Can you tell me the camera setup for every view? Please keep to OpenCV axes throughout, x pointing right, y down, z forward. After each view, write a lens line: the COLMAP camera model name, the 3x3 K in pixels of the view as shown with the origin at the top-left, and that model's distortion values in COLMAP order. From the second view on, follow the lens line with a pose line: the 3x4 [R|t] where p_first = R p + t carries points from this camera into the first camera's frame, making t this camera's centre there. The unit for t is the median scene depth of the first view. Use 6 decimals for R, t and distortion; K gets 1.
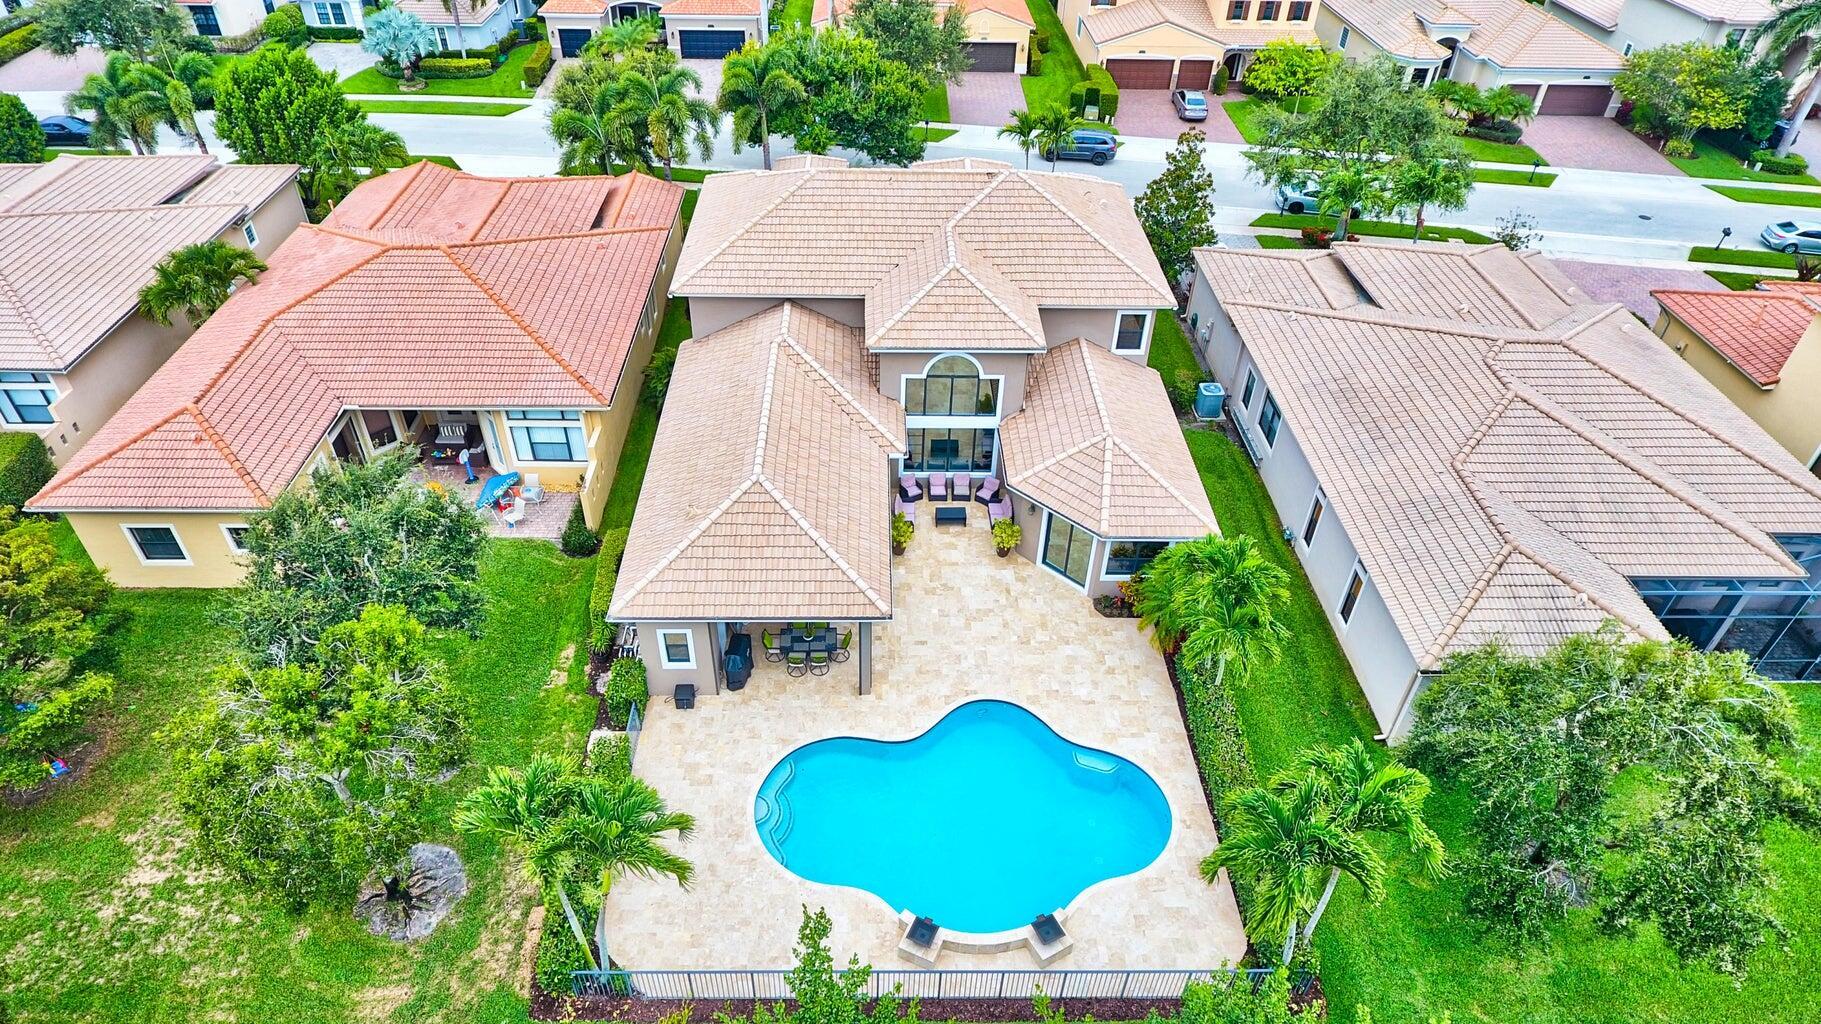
lens RADIAL K [[1067.1, 0, 888.8], [0, 1067.1, 509.4], [0, 0, 1]] dist [0.001210, -0.002319]
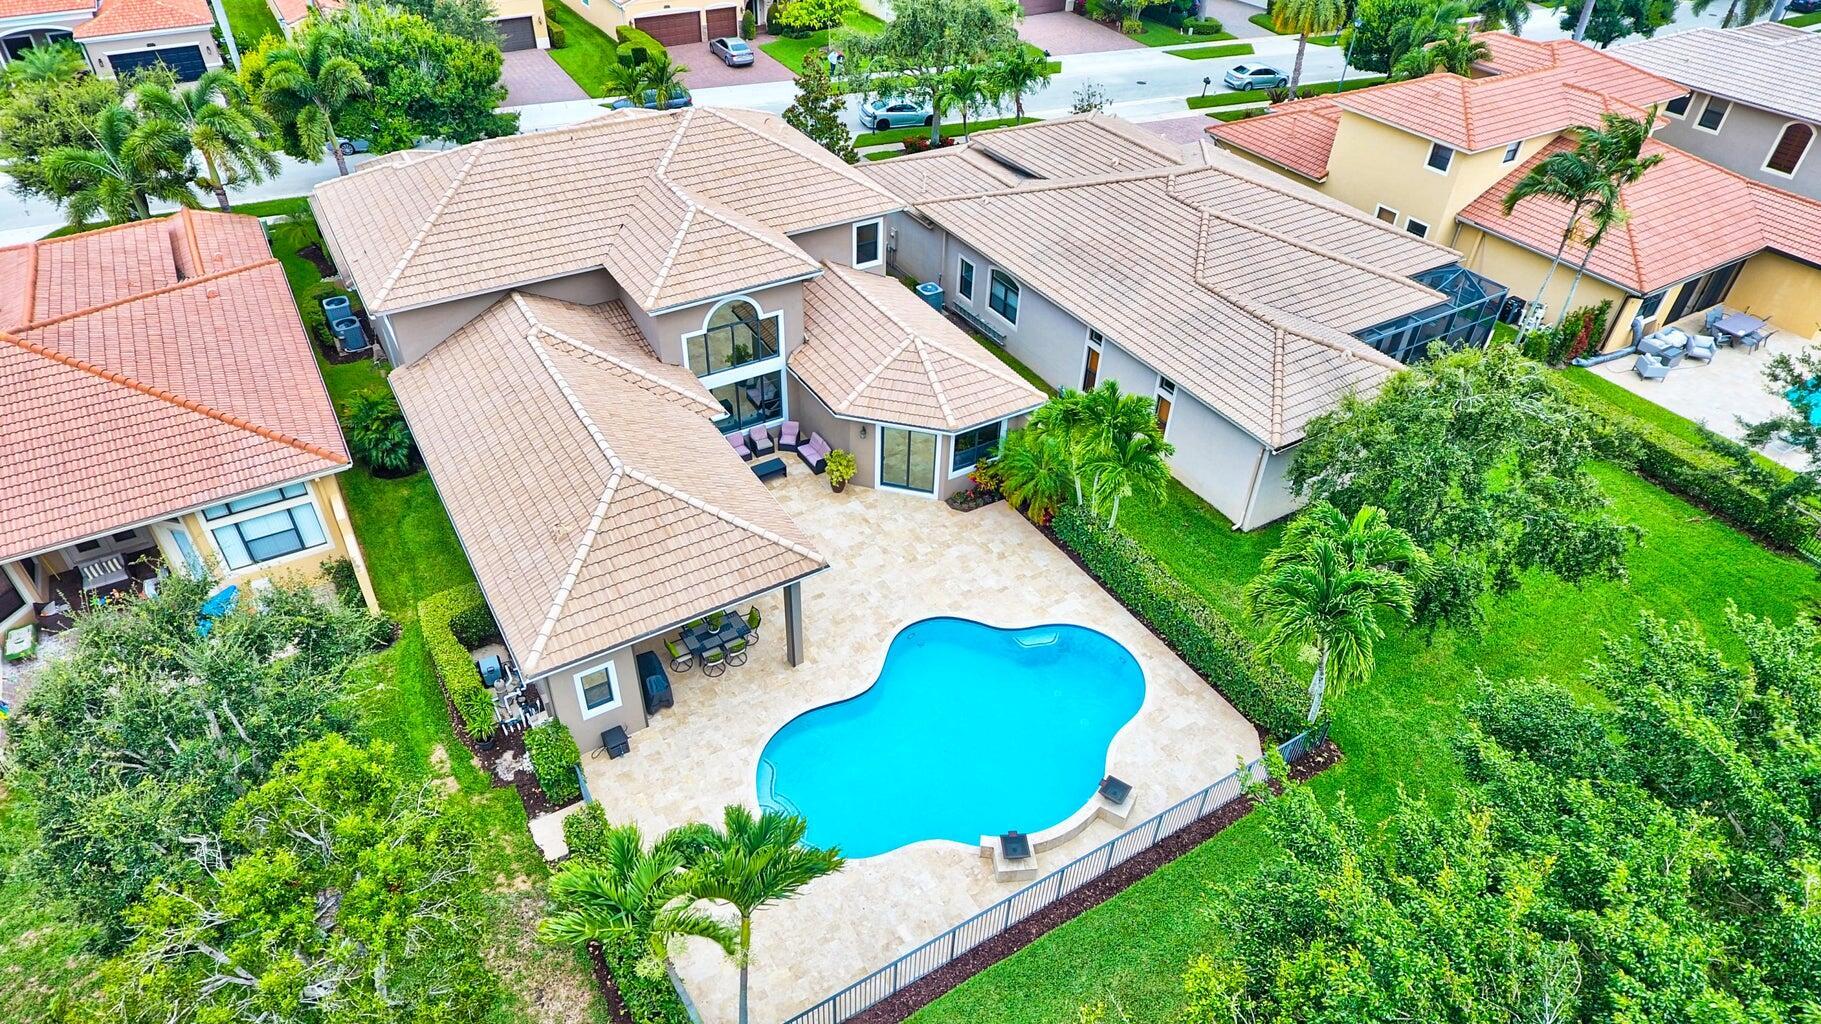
lens RADIAL K [[1067.1, 0, 888.8], [0, 1067.1, 509.4], [0, 0, 1]] dist [0.001210, -0.002319]
pose [[0.865783, -0.310630, 0.392338, -0.227452], [0.308329, 0.948650, 0.070689, 0.004756], [-0.394149, 0.059768, 0.917101, 0.098085]]
